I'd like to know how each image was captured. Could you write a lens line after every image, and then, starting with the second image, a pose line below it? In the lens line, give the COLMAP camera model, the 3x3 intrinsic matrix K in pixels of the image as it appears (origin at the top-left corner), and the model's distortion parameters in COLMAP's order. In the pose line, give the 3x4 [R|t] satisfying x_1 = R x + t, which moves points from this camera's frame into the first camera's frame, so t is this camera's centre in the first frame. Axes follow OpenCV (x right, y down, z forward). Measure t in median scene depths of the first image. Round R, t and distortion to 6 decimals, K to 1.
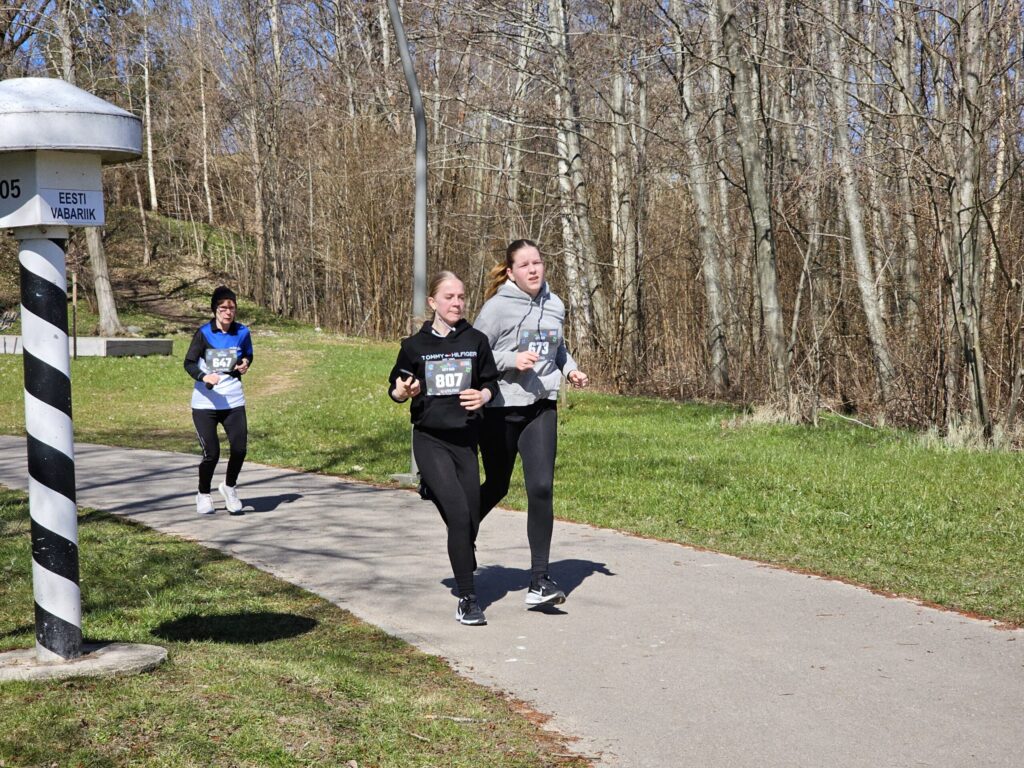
lens RADIAL K [[2081.1, 0, 512.0], [0, 2081.1, 384.0], [0, 0, 1]] dist [-0.080204, 0.901421]
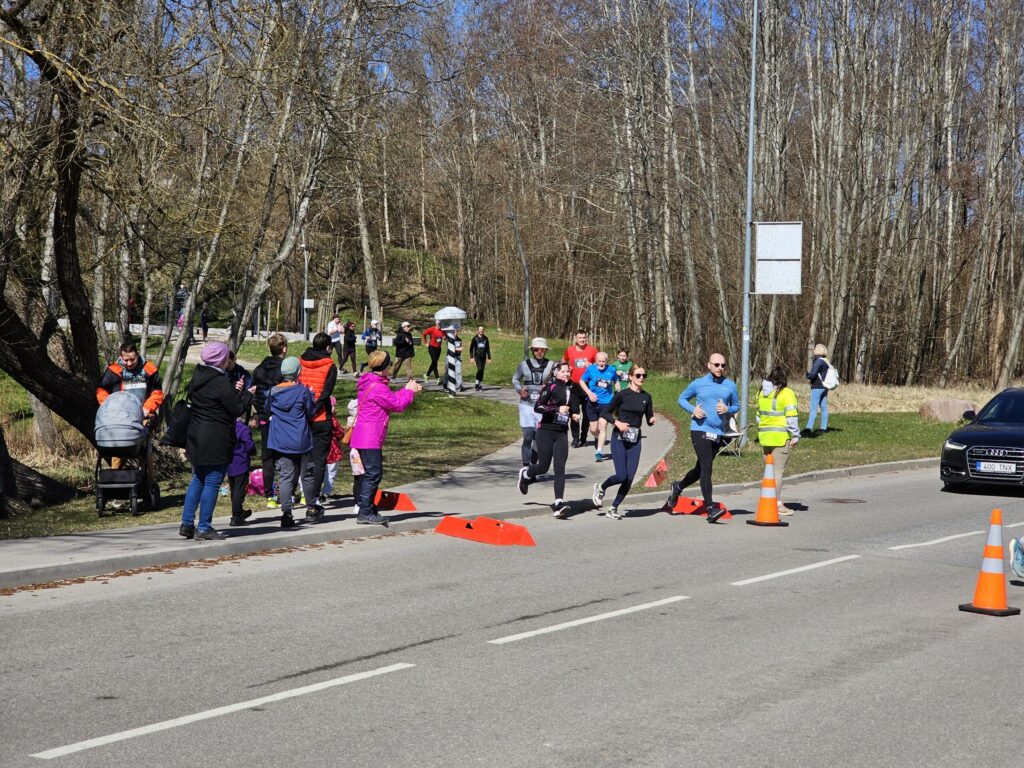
lens RADIAL K [[2081.1, 0, 512.0], [0, 2081.1, 384.0], [0, 0, 1]] dist [-0.080204, 0.901421]
pose [[0.995961, 0.017849, -0.087990, 0.062105], [-0.017390, 0.999831, 0.005984, 0.006034], [0.088082, -0.004429, 0.996103, -0.630456]]
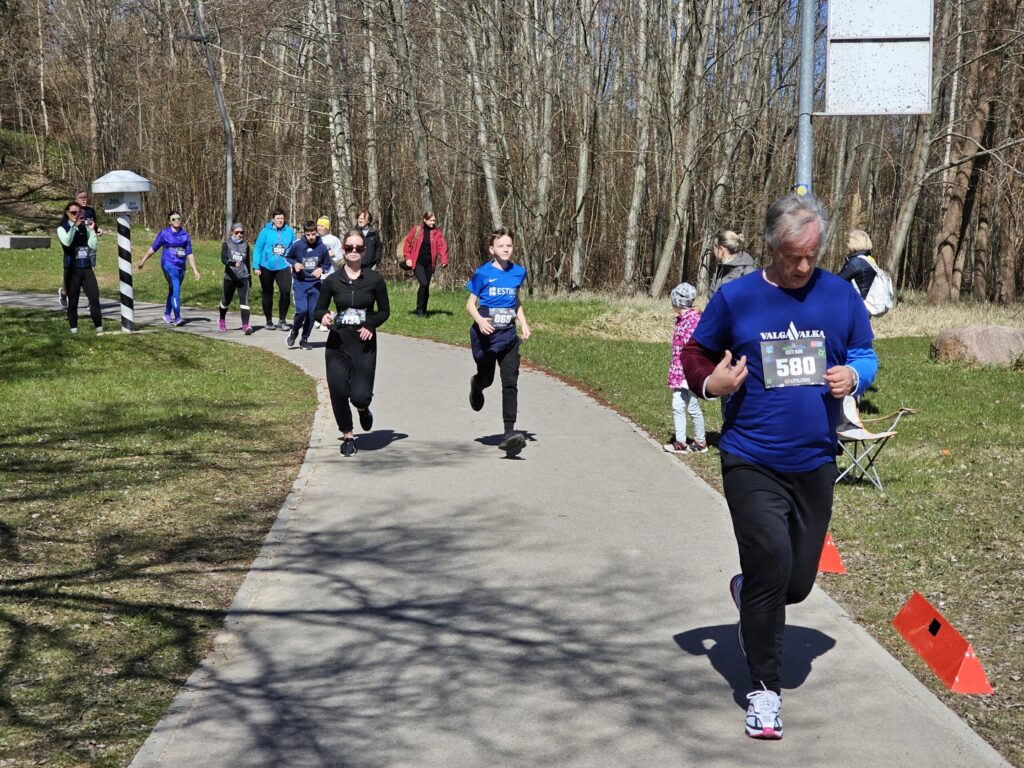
lens RADIAL K [[2070.1, 0, 556.1], [0, 2070.1, 369.8], [0, 0, 1]] dist [0.030997, 0.183104]
pose [[0.993630, 0.002177, 0.112667, 0.013340], [-0.006949, 0.999094, 0.041981, 0.005046], [-0.112474, -0.042496, 0.992746, -0.310232]]
